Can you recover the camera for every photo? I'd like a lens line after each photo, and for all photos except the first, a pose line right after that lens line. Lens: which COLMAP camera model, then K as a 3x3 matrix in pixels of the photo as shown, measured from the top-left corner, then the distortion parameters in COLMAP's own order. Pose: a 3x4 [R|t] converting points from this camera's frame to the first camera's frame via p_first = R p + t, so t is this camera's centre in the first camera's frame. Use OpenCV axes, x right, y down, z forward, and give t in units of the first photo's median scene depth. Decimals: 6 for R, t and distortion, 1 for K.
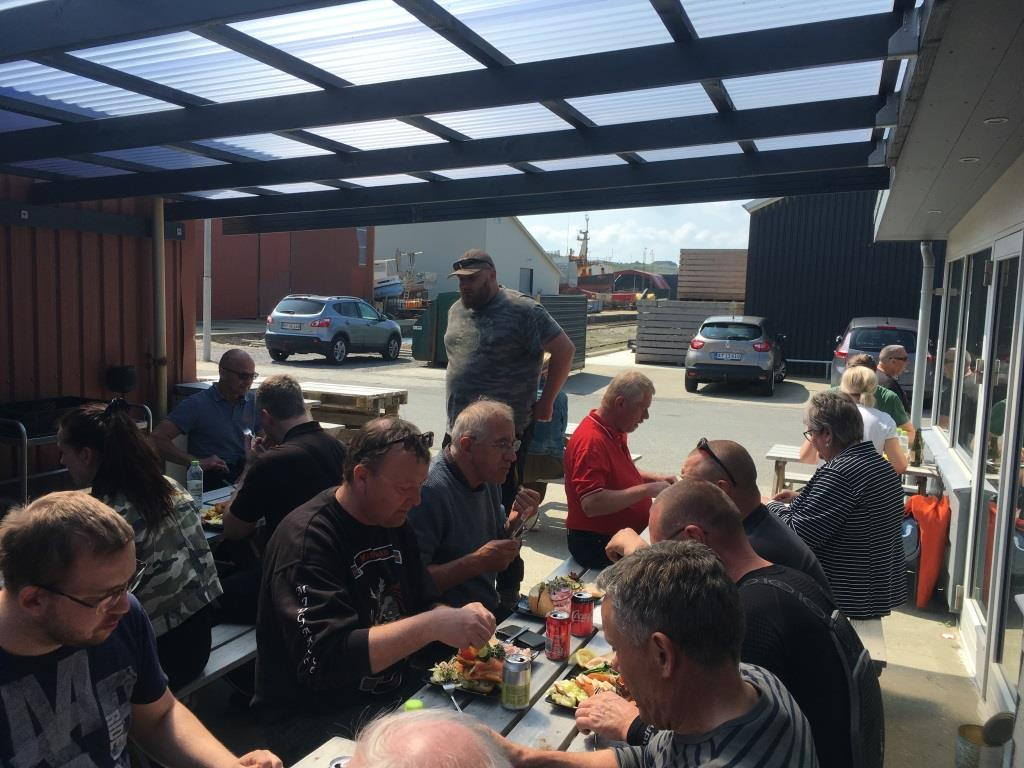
lens RADIAL K [[872.3, 0, 516.8], [0, 872.3, 380.7], [0, 0, 1]] dist [0.016342, 0.005999]
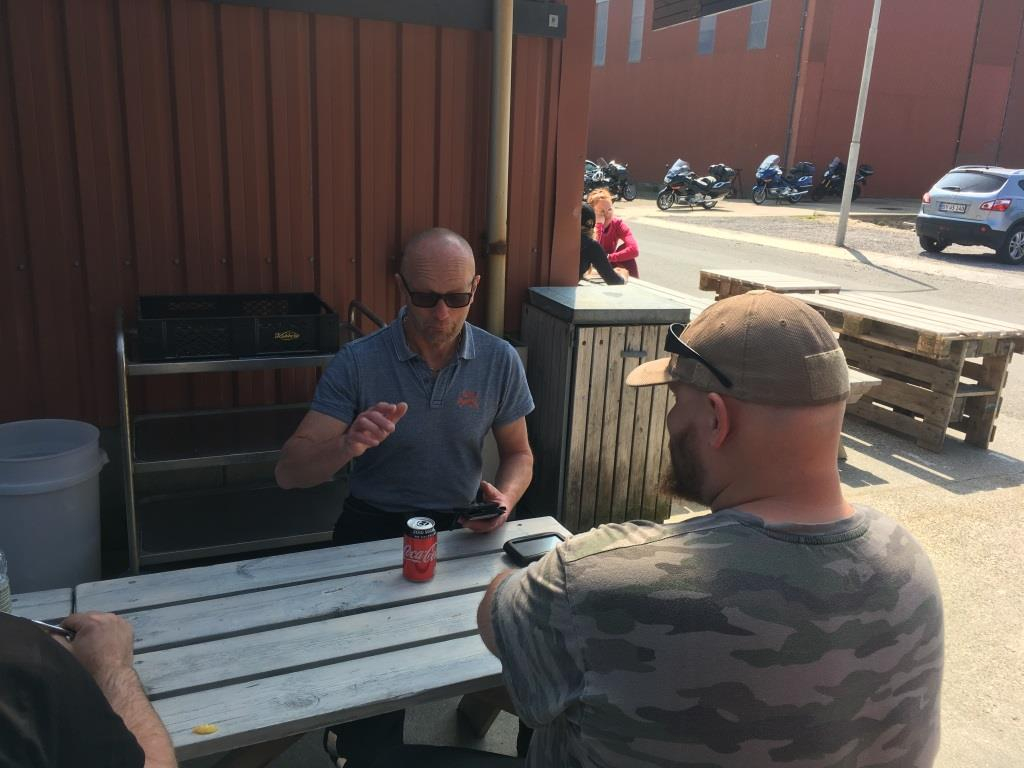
lens RADIAL K [[872.3, 0, 512.3], [0, 872.3, 382.5], [0, 0, 1]] dist [0.016342, 0.005999]
pose [[0.721354, 0.183142, -0.667913, 0.005781], [-0.089352, 0.980953, 0.172477, -0.010056], [0.686778, -0.064737, 0.723978, 0.161319]]
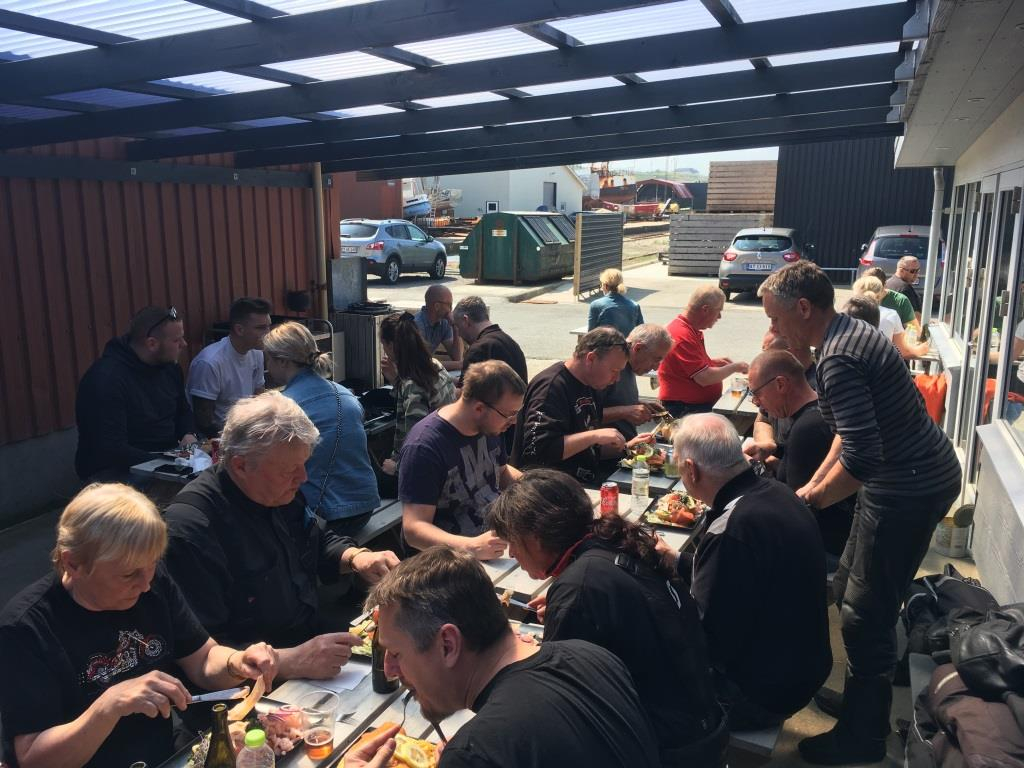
lens RADIAL K [[872.3, 0, 512.1], [0, 872.3, 386.8], [0, 0, 1]] dist [0.016342, 0.005999]
pose [[0.999273, -0.023146, -0.030289, -0.027422], [0.026164, 0.994297, 0.103387, -0.000231], [0.027724, -0.104104, 0.994180, -0.077078]]
